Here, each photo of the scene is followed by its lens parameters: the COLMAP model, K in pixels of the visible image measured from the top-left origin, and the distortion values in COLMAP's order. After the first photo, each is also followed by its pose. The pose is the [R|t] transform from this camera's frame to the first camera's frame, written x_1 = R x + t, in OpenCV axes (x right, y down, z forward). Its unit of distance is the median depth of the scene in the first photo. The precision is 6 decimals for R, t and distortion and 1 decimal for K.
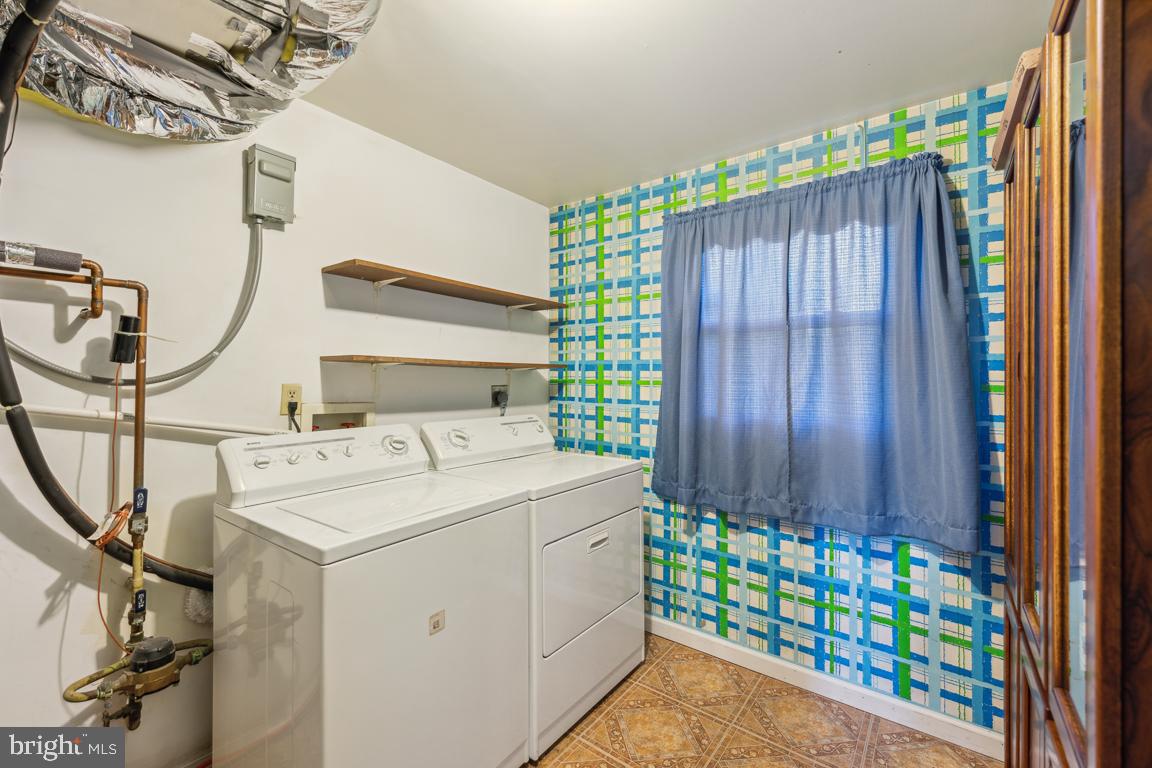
lens RADIAL K [[476.4, 0, 571.5], [0, 476.4, 382.9], [0, 0, 1]] dist [-0.000377, -0.000555]
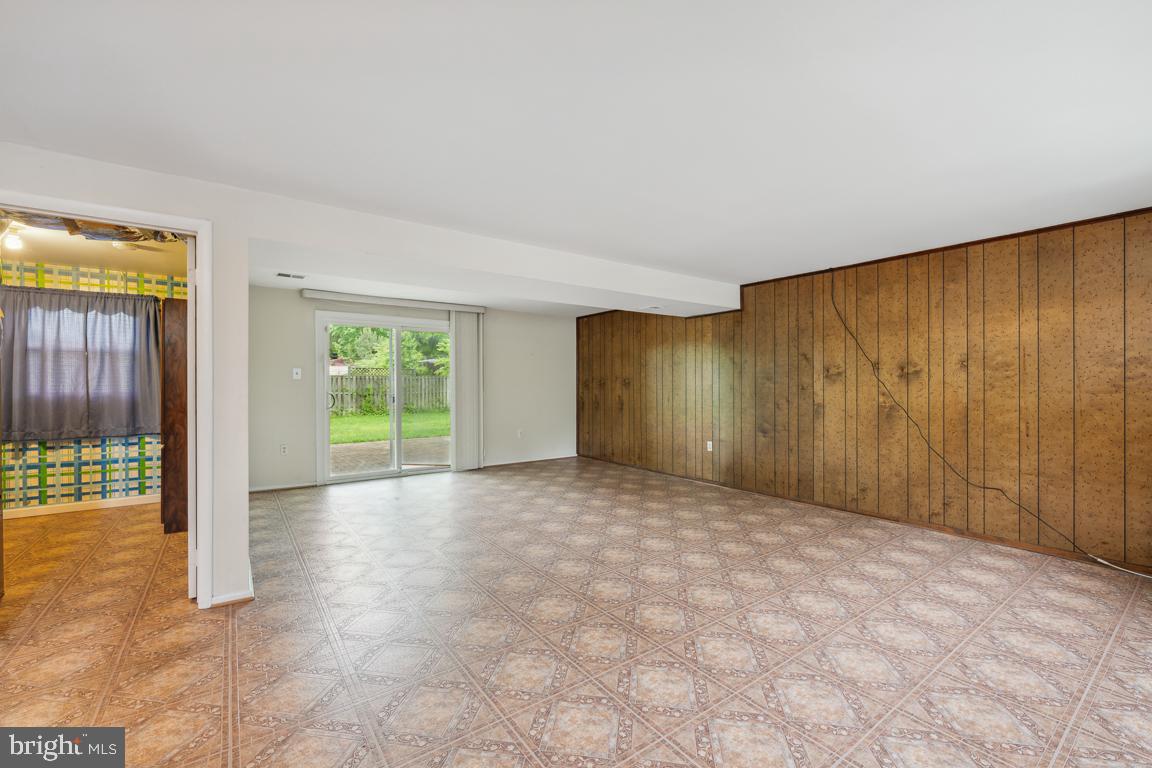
lens RADIAL K [[476.4, 0, 571.5], [0, 476.4, 382.9], [0, 0, 1]] dist [-0.000377, -0.000555]
pose [[0.296324, -0.001006, 0.955087, -1.041761], [0.002685, 0.999996, 0.000220, 0.032398], [-0.955084, 0.002499, 0.296325, -1.908508]]
